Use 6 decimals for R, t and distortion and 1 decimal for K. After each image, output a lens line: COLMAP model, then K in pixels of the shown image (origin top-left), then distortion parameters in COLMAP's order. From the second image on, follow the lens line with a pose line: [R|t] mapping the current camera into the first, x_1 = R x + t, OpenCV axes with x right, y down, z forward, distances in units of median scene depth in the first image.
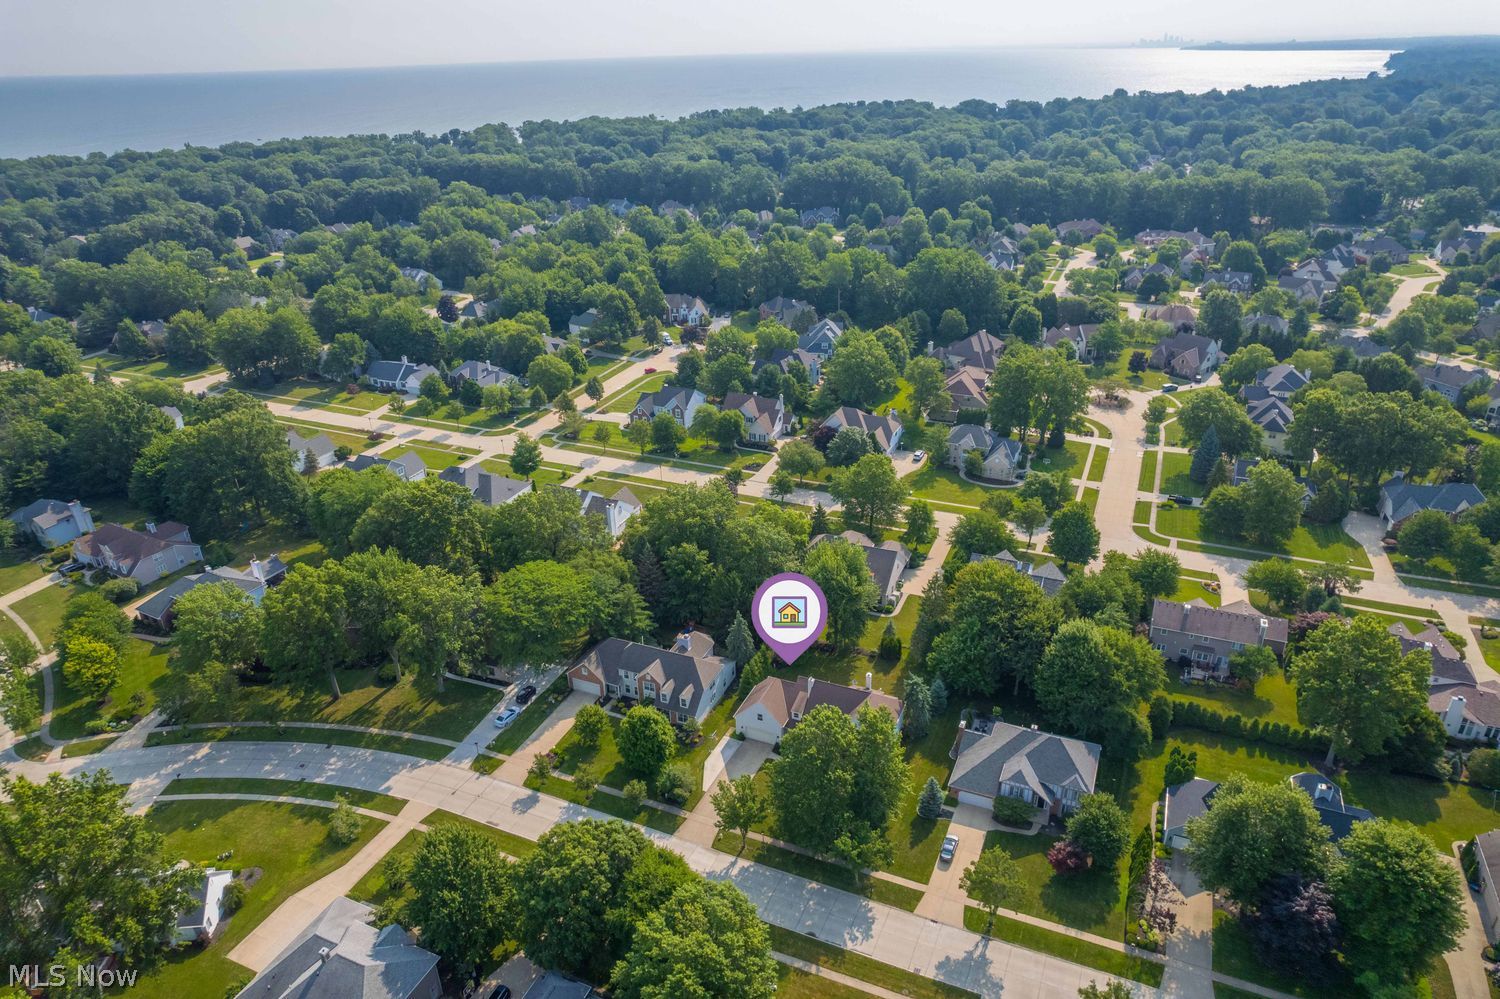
lens RADIAL K [[961.2, 0, 741.9], [0, 961.2, 498.9], [0, 0, 1]] dist [-0.080587, 0.074611]
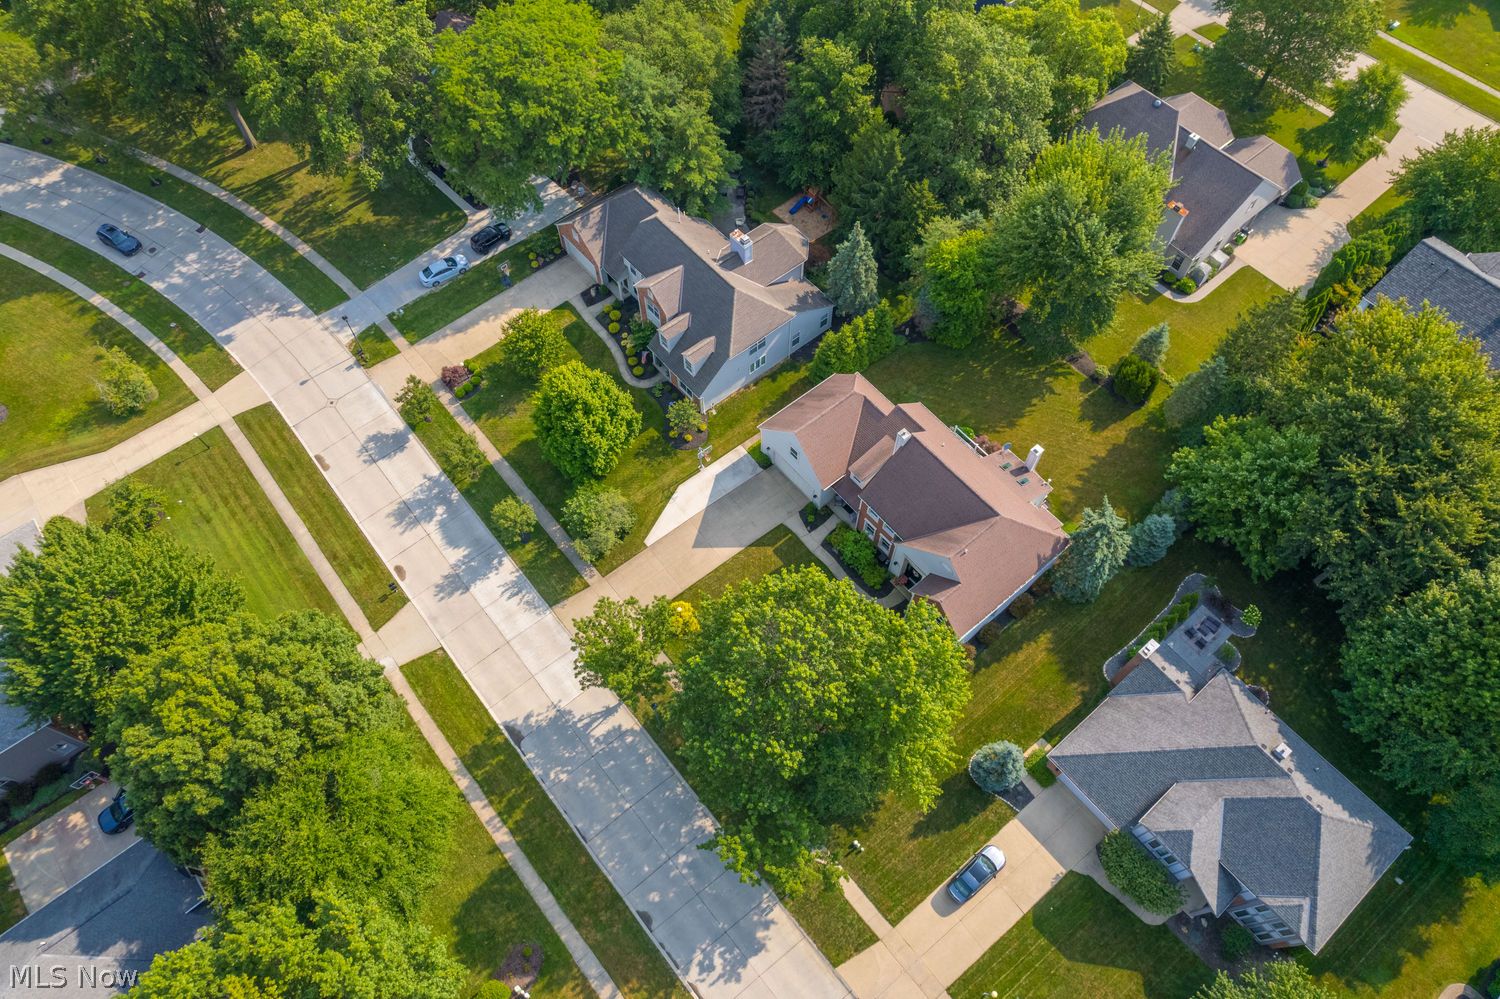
lens RADIAL K [[961.2, 0, 741.9], [0, 961.2, 498.9], [0, 0, 1]] dist [-0.080587, 0.074611]
pose [[0.893953, 0.397048, -0.207849, 0.099923], [-0.203657, 0.773036, 0.600782, -0.057286], [0.399214, -0.494741, 0.771919, 0.501264]]
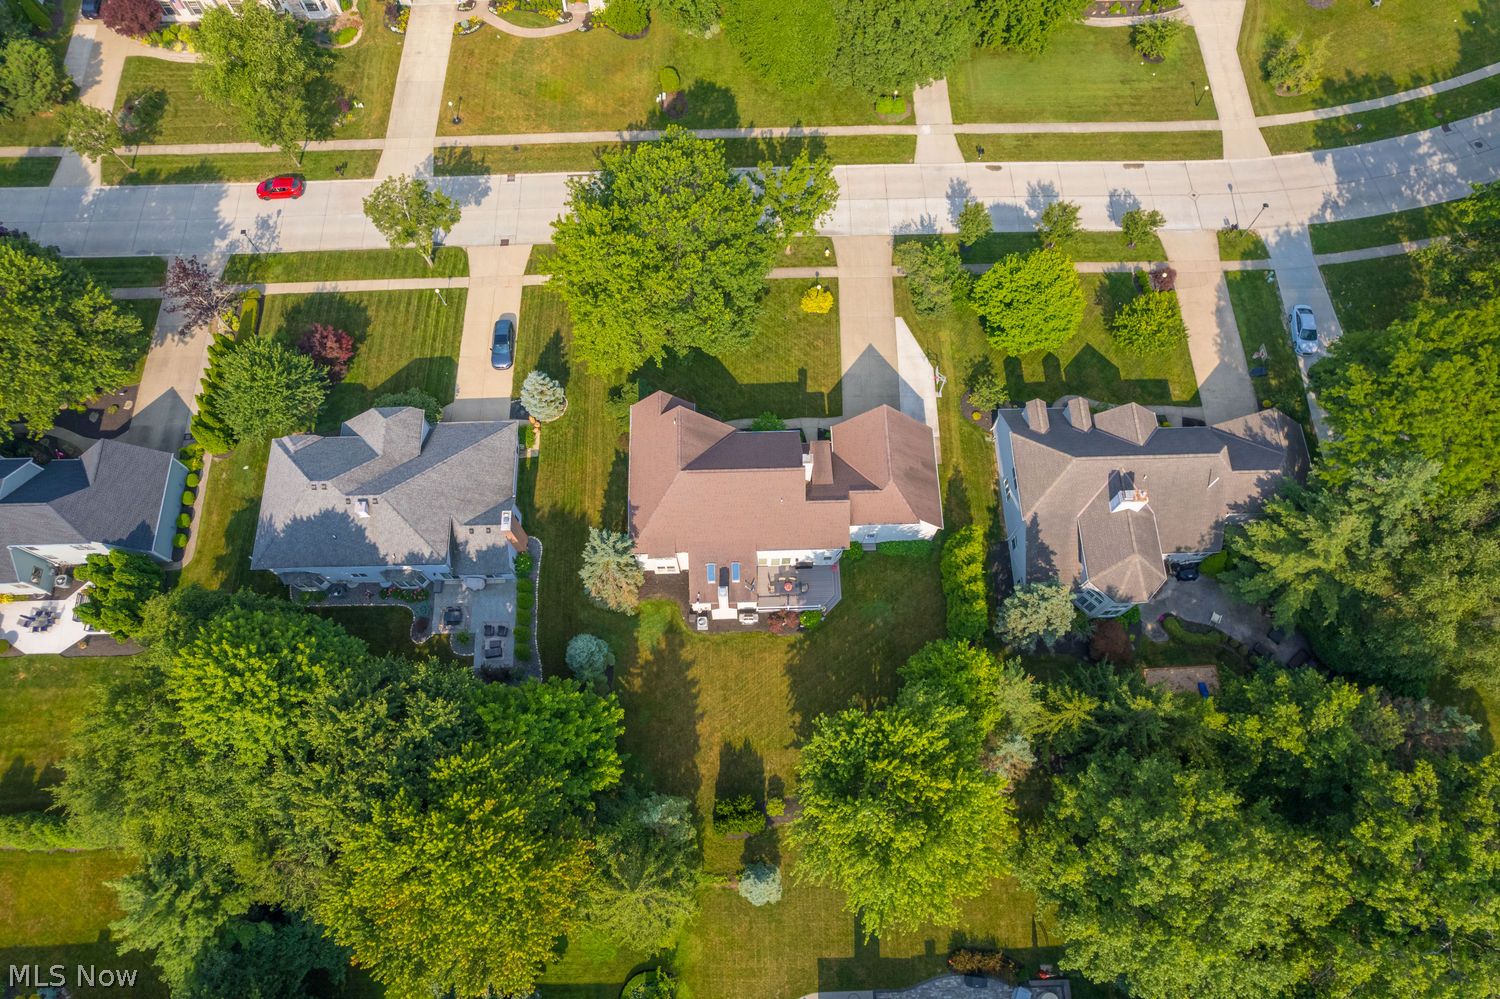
lens RADIAL K [[961.2, 0, 741.9], [0, 961.2, 498.9], [0, 0, 1]] dist [-0.080587, 0.074611]
pose [[-0.902088, 0.409893, -0.135000, 0.154866], [-0.164970, -0.038468, 0.985548, -0.246867], [0.398776, 0.911322, 0.102322, 0.842663]]
